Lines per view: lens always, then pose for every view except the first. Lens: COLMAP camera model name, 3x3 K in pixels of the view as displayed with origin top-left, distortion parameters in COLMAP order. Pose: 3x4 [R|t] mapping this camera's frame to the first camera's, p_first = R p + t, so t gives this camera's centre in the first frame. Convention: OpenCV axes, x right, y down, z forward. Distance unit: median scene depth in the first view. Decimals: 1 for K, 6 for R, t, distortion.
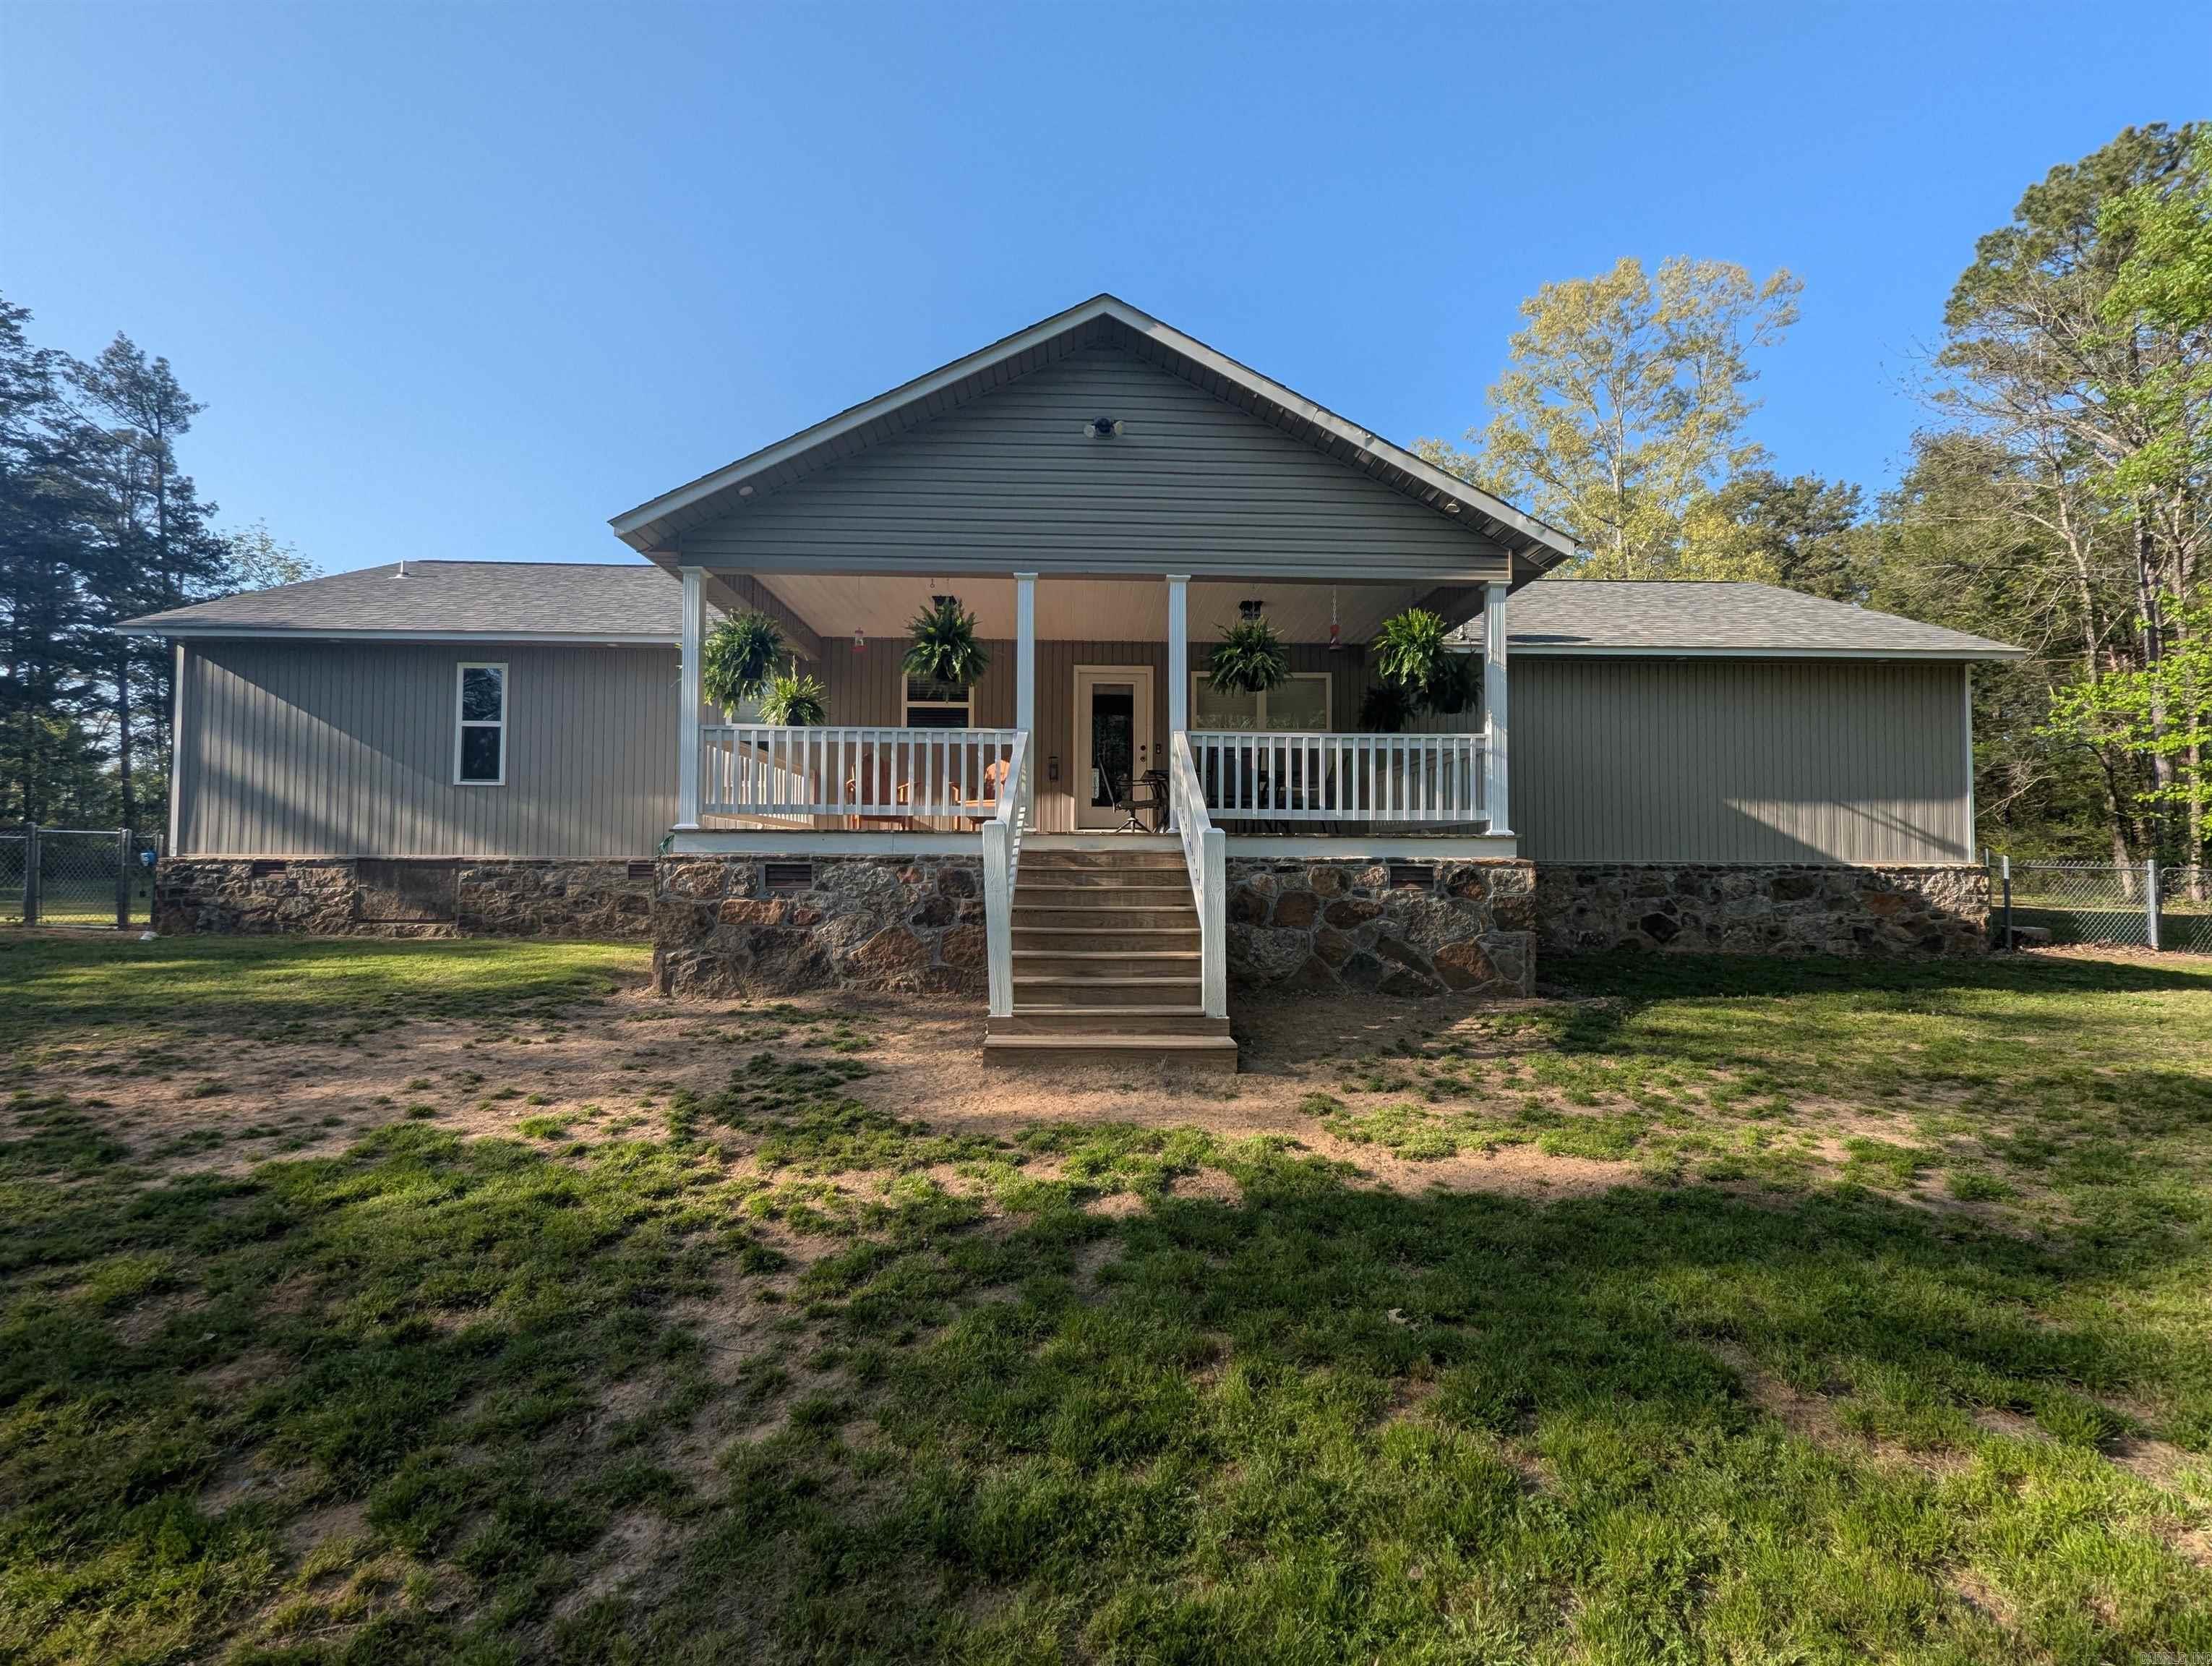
lens RADIAL K [[911.0, 0, 1105.6], [0, 911.0, 831.5], [0, 0, 1]] dist [0.003318, -0.000038]
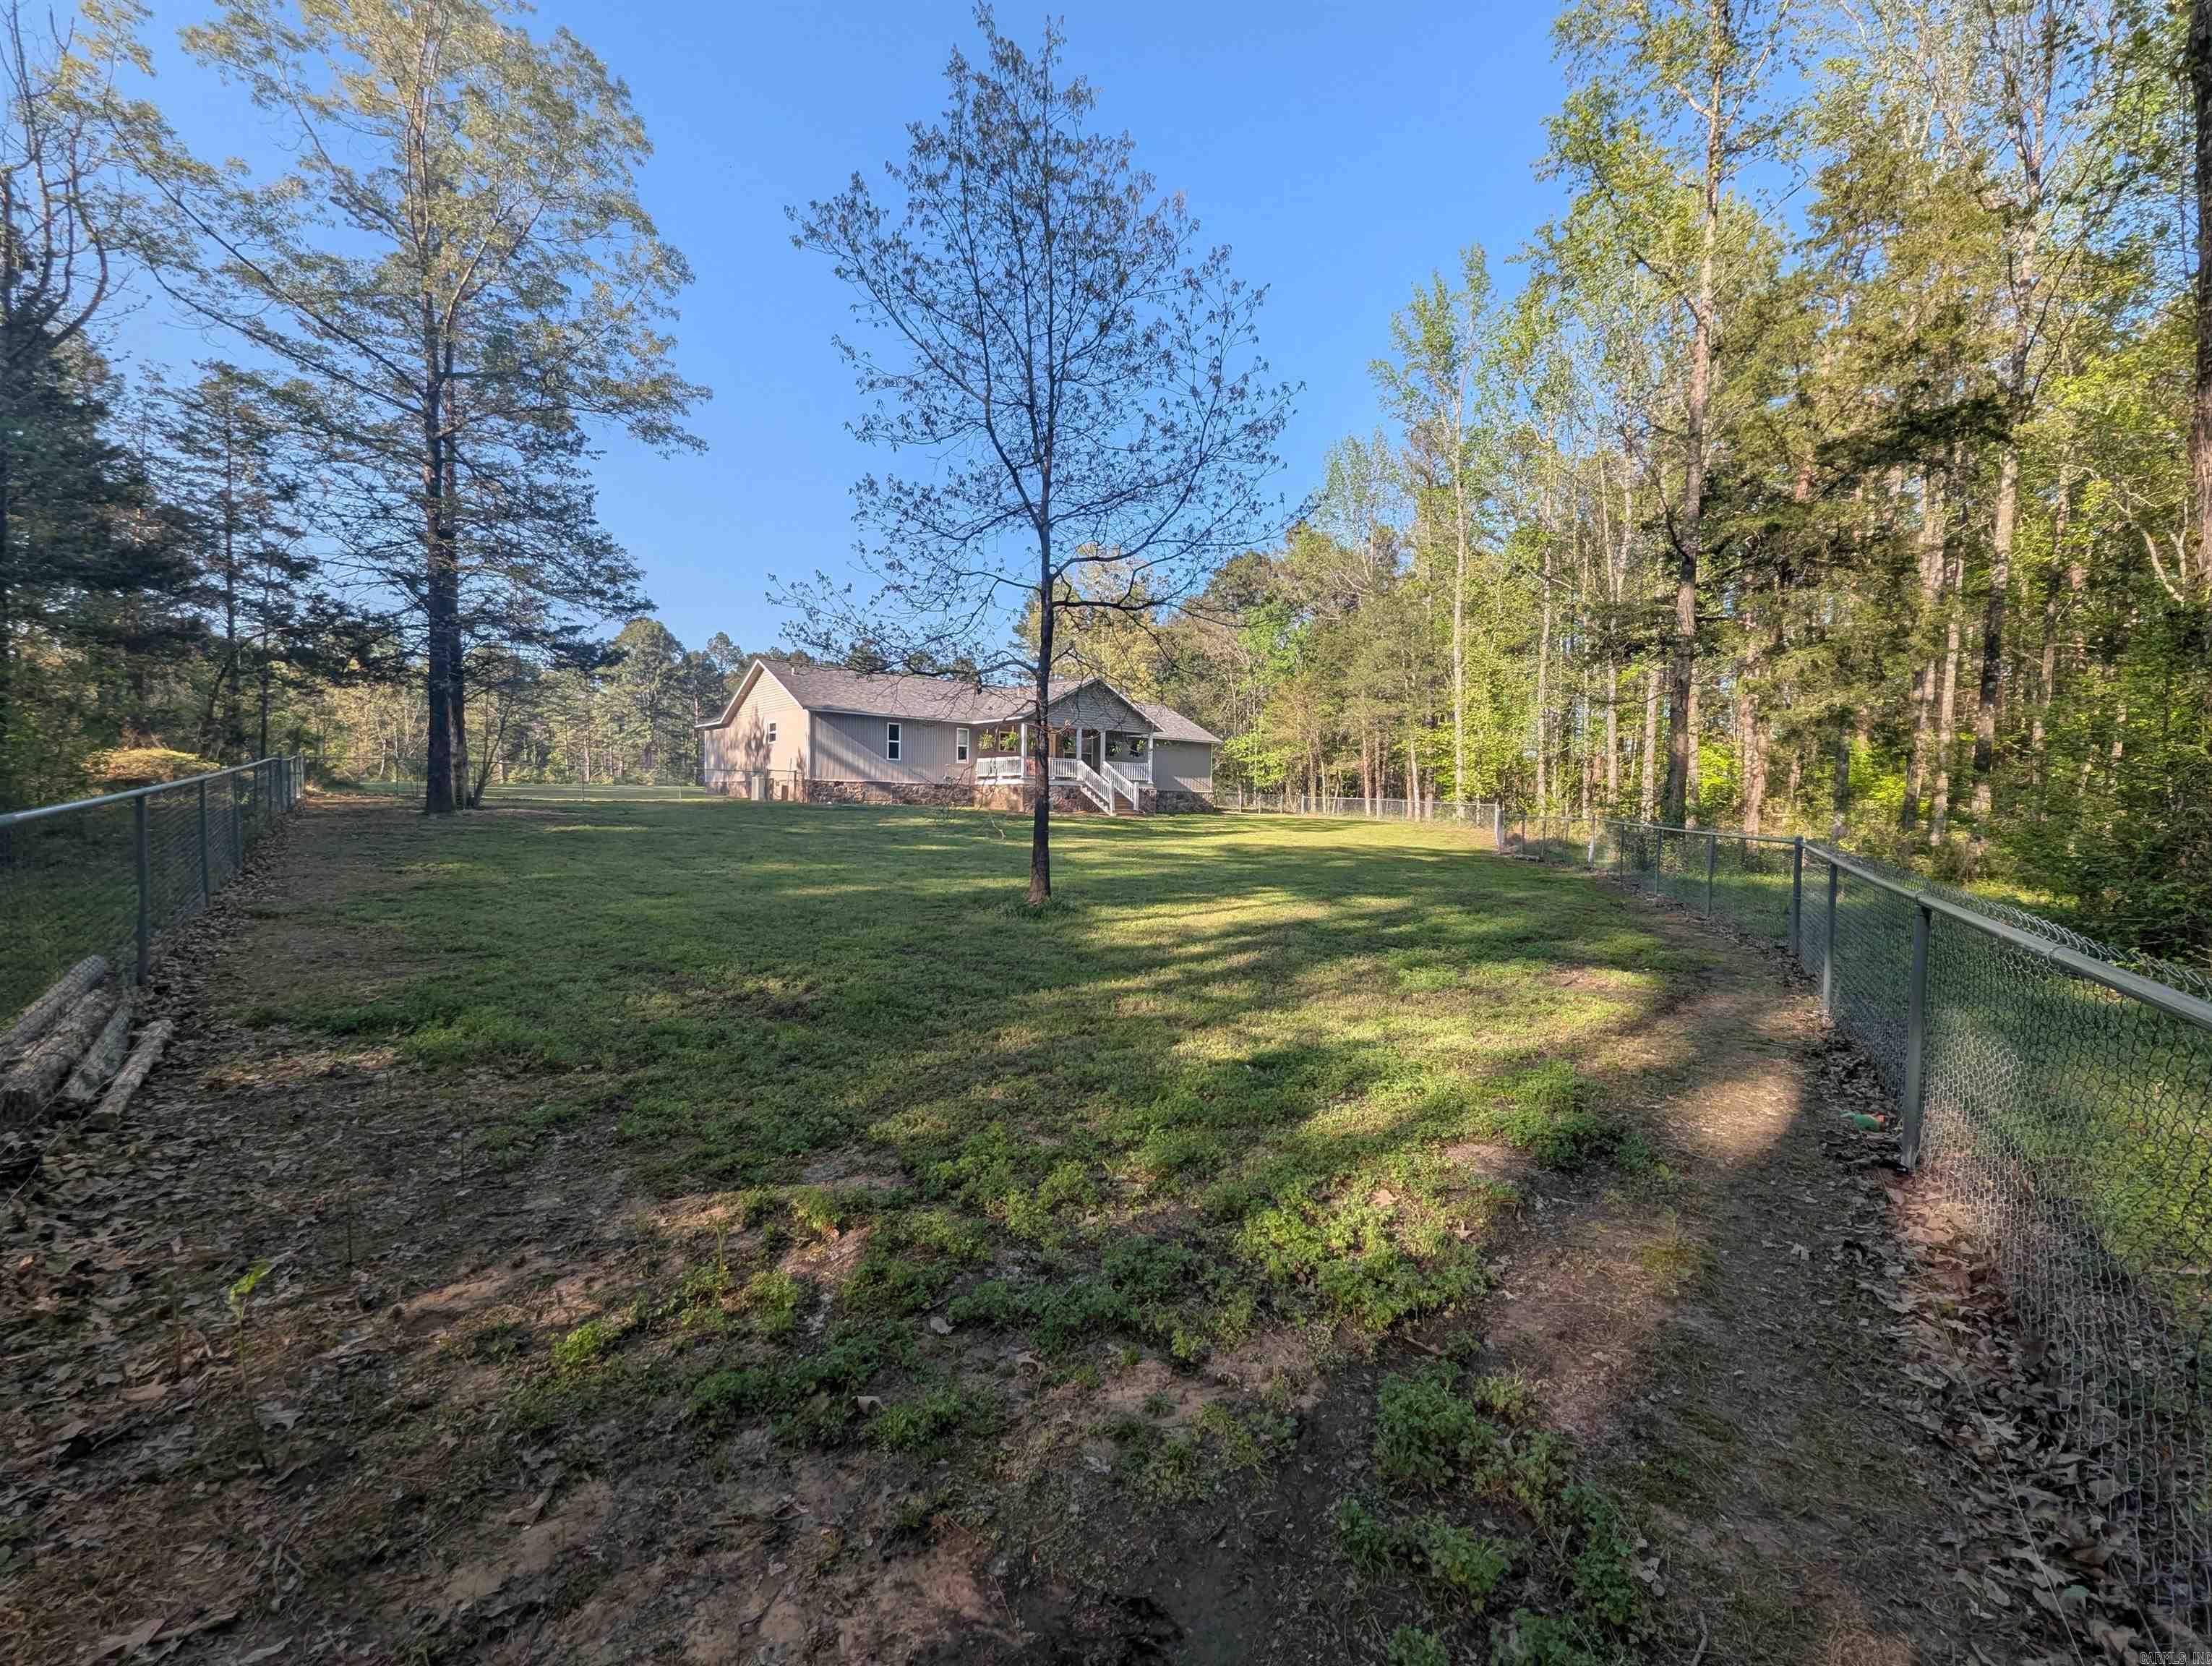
lens RADIAL K [[911.0, 0, 1105.7], [0, 911.0, 827.3], [0, 0, 1]] dist [0.003318, -0.000038]
pose [[0.782804, -0.006244, 0.622237, -2.144569], [-0.026720, 0.998690, 0.043638, 0.029049], [-0.621695, -0.050786, 0.781611, -2.081933]]
